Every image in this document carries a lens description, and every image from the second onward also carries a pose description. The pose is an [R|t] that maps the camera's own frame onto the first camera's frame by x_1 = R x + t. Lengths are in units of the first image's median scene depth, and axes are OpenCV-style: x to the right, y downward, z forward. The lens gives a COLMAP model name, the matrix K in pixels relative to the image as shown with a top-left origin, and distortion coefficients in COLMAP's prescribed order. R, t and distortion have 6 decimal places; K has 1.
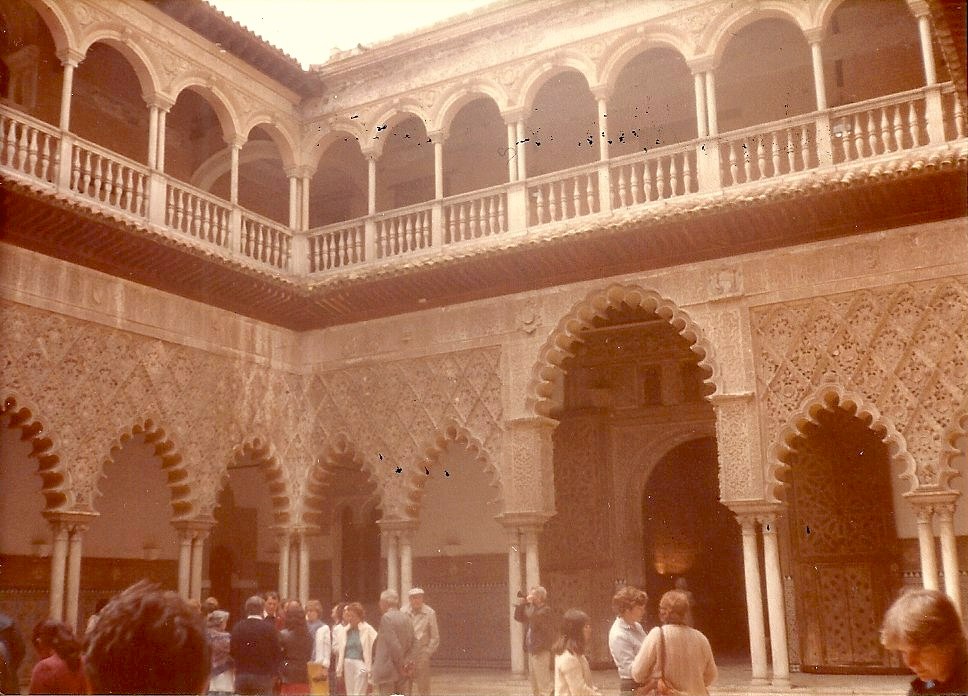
lens RADIAL K [[1080.9, 0, 482.9], [0, 1080.9, 340.4], [0, 0, 1]] dist [-0.022353, 0.000000]
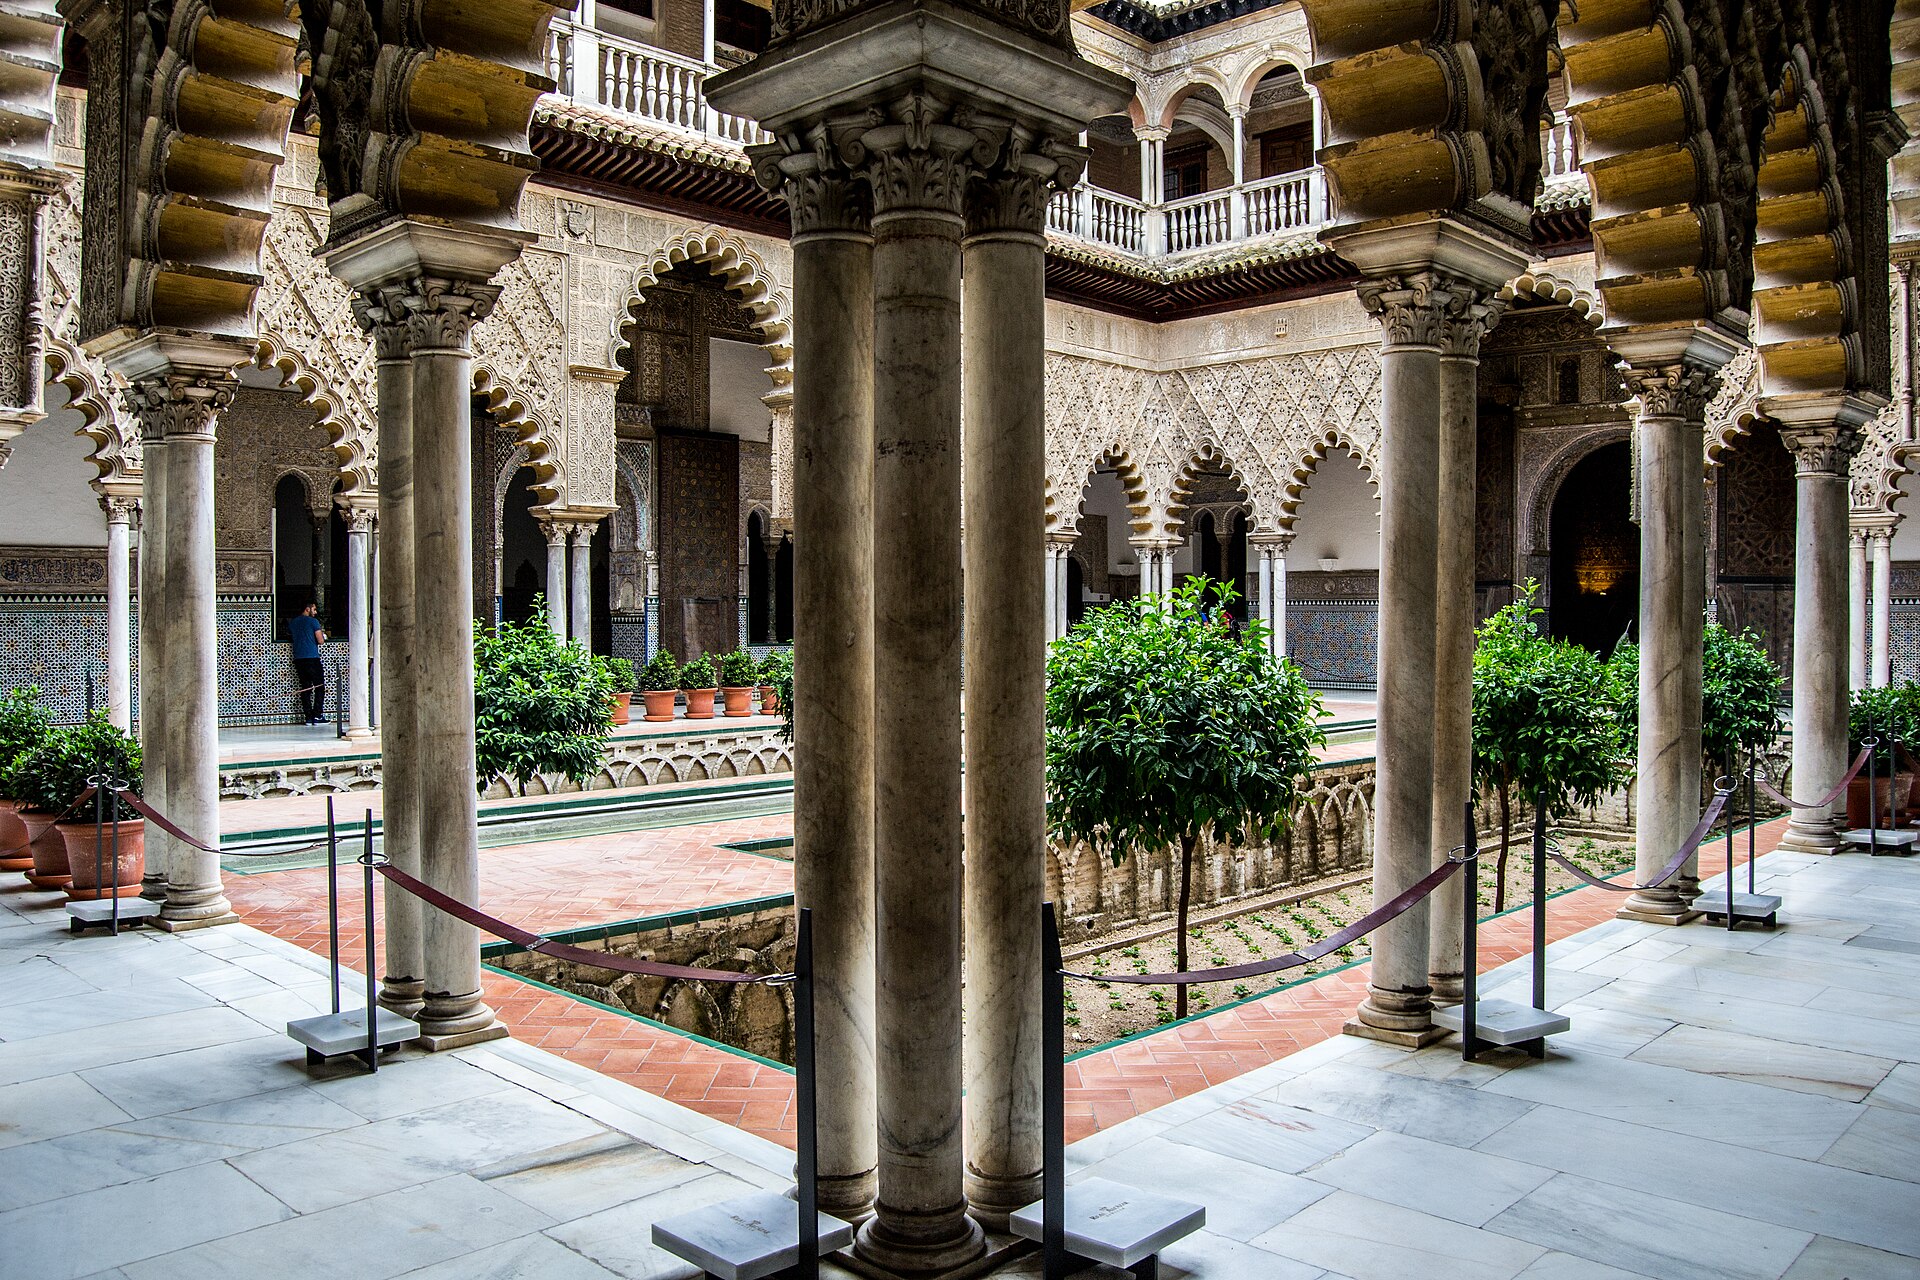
lens RADIAL K [[1495.0, 0, 959.3], [0, 1495.0, 638.0], [0, 0, 1]] dist [-0.083589, 0.015395]
pose [[0.967257, 0.023333, -0.252726, -0.011573], [0.040004, 0.969301, 0.242601, -0.065487], [0.250628, -0.244767, 0.936629, -0.281515]]
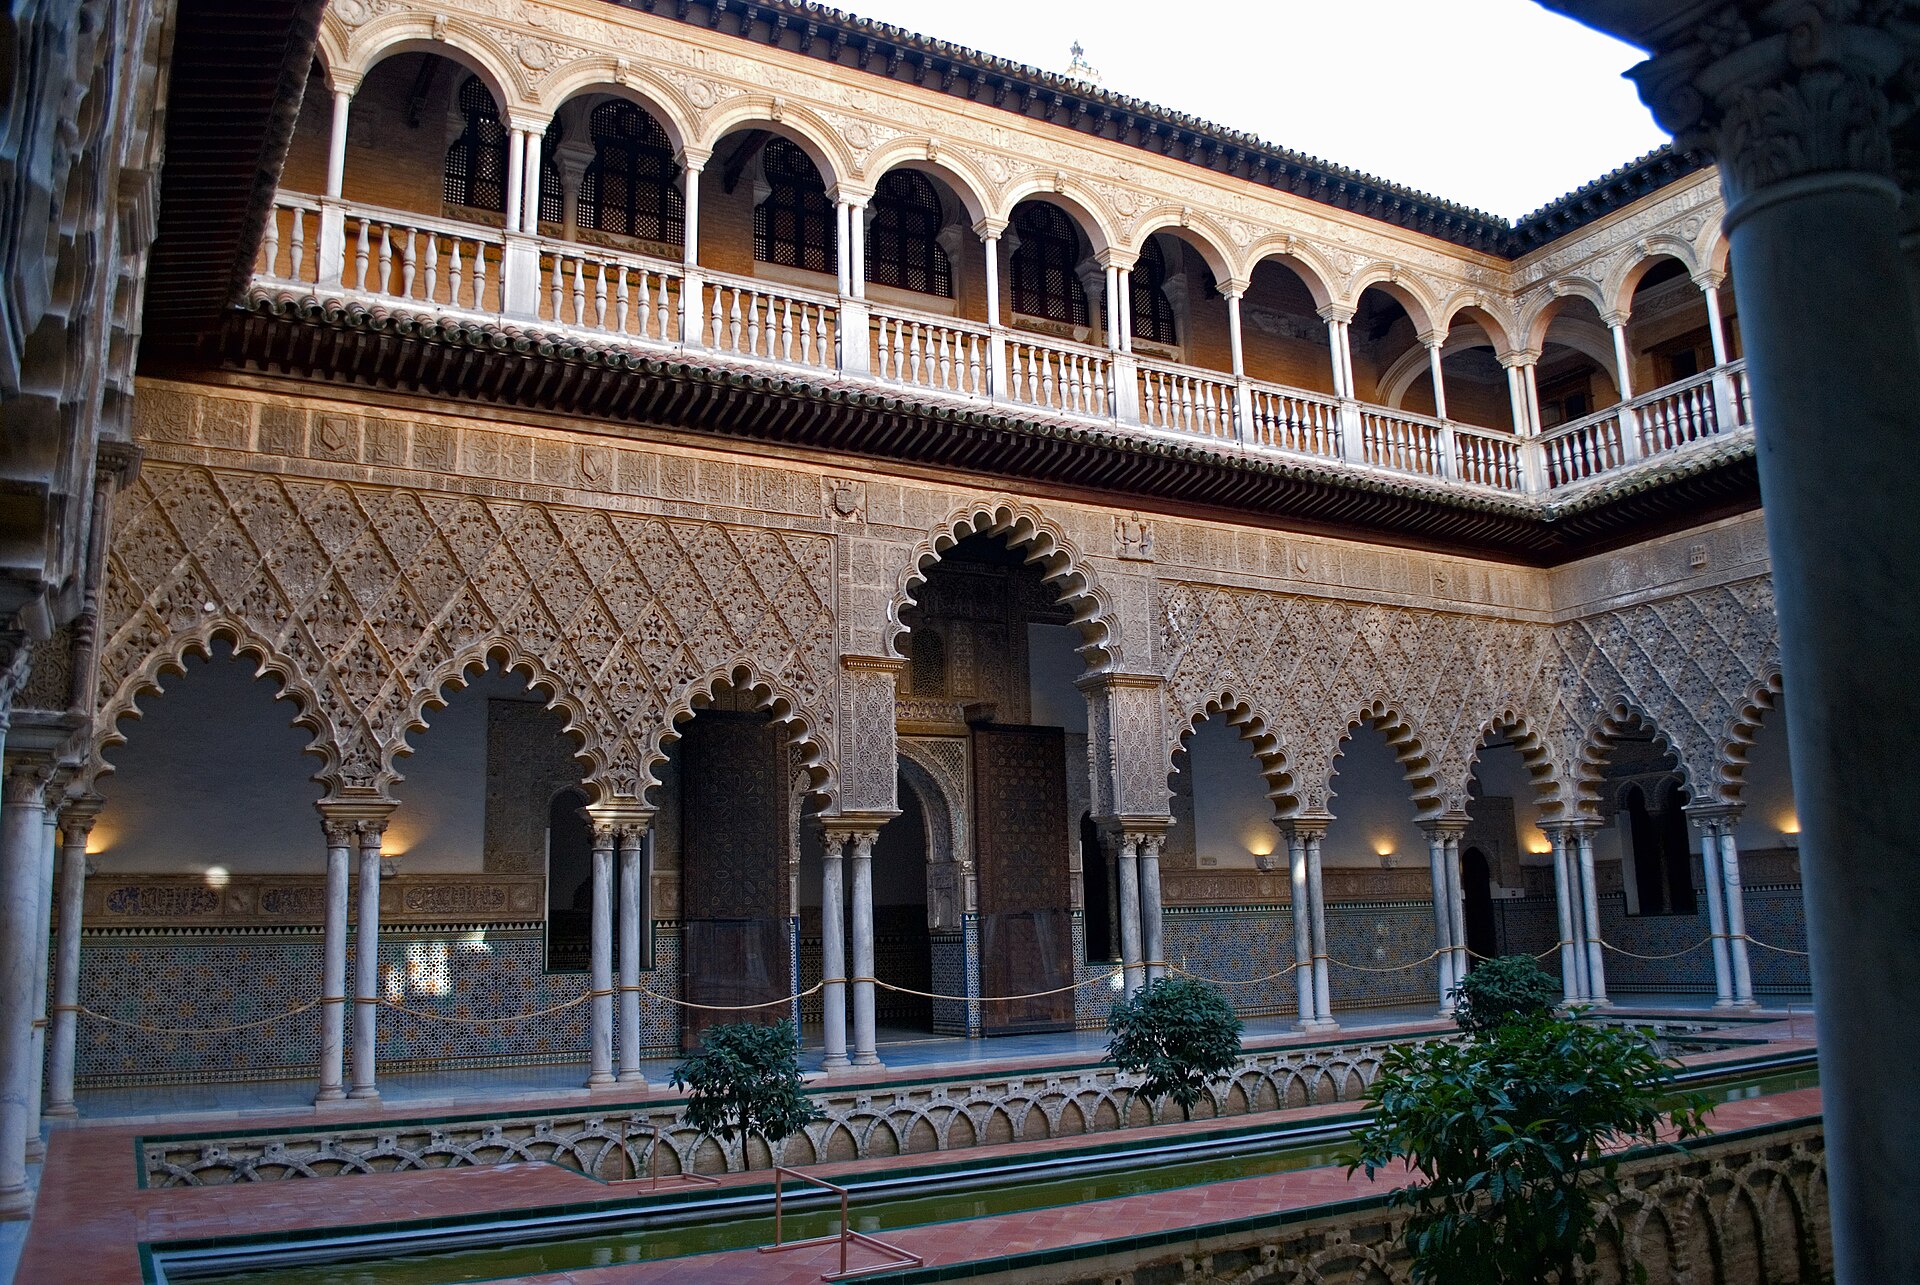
lens RADIAL K [[1495.0, 0, 966.6], [0, 1495.0, 661.6], [0, 0, 1]] dist [-0.083589, 0.015395]
pose [[0.860124, -0.095107, -0.501139, -0.004946], [0.128526, 0.991174, 0.032489, -0.031422], [0.493626, -0.092354, 0.864756, -0.128551]]
